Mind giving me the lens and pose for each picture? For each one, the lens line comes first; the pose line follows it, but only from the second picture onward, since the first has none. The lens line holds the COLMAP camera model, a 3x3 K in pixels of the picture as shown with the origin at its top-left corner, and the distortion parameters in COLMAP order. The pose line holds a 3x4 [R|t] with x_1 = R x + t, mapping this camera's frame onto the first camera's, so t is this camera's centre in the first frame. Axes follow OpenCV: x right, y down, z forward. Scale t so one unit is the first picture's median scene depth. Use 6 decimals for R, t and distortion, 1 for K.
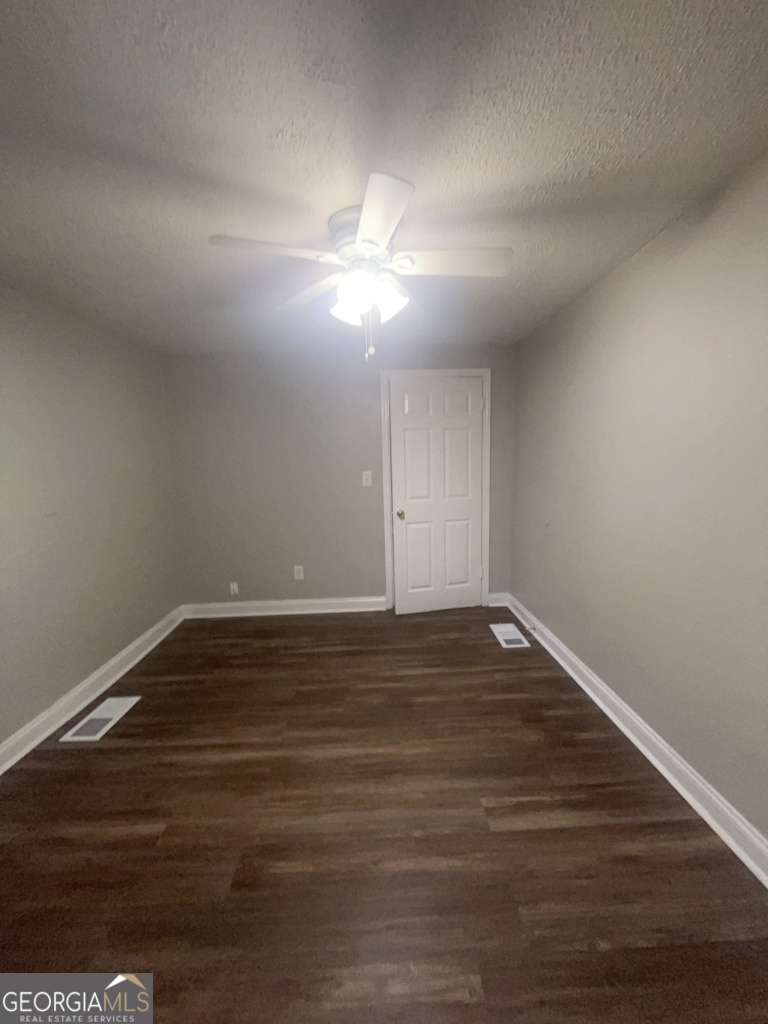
lens RADIAL K [[414.7, 0, 384.7], [0, 414.7, 511.7], [0, 0, 1]] dist [-0.003874, 0.000580]
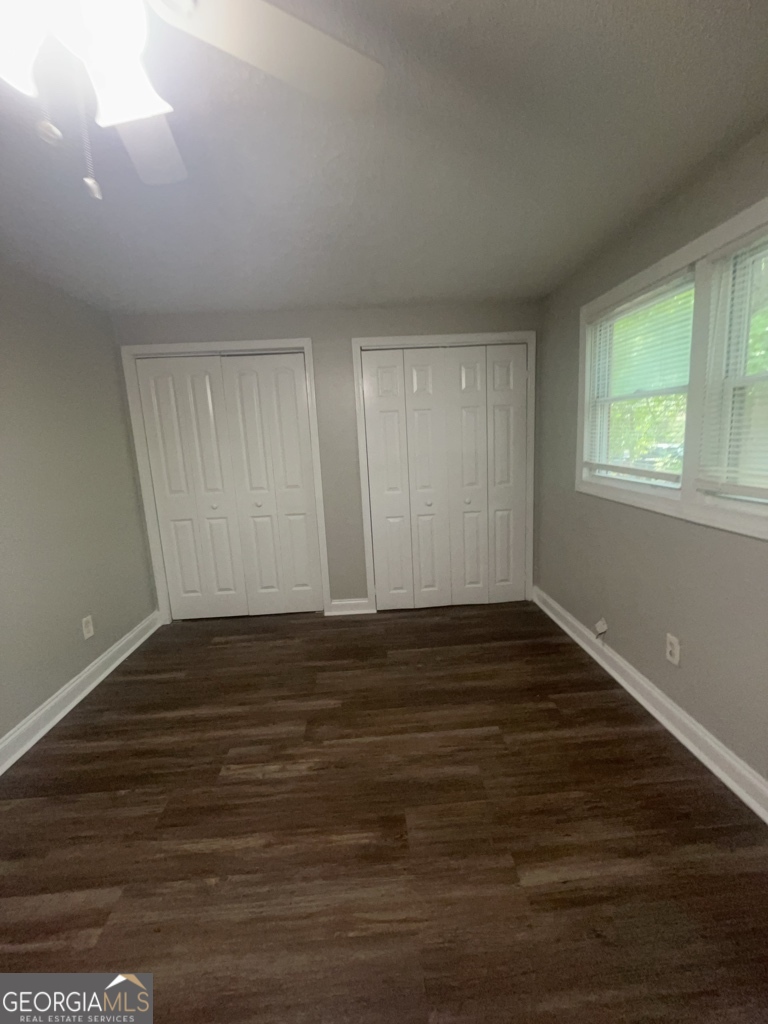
lens RADIAL K [[414.7, 0, 384.0], [0, 414.7, 509.6], [0, 0, 1]] dist [-0.003874, 0.000580]
pose [[-0.996714, 0.079706, -0.014448, -0.326165], [0.072199, 0.954992, 0.287710, -0.176007], [0.036730, 0.285722, -0.957608, 1.619468]]
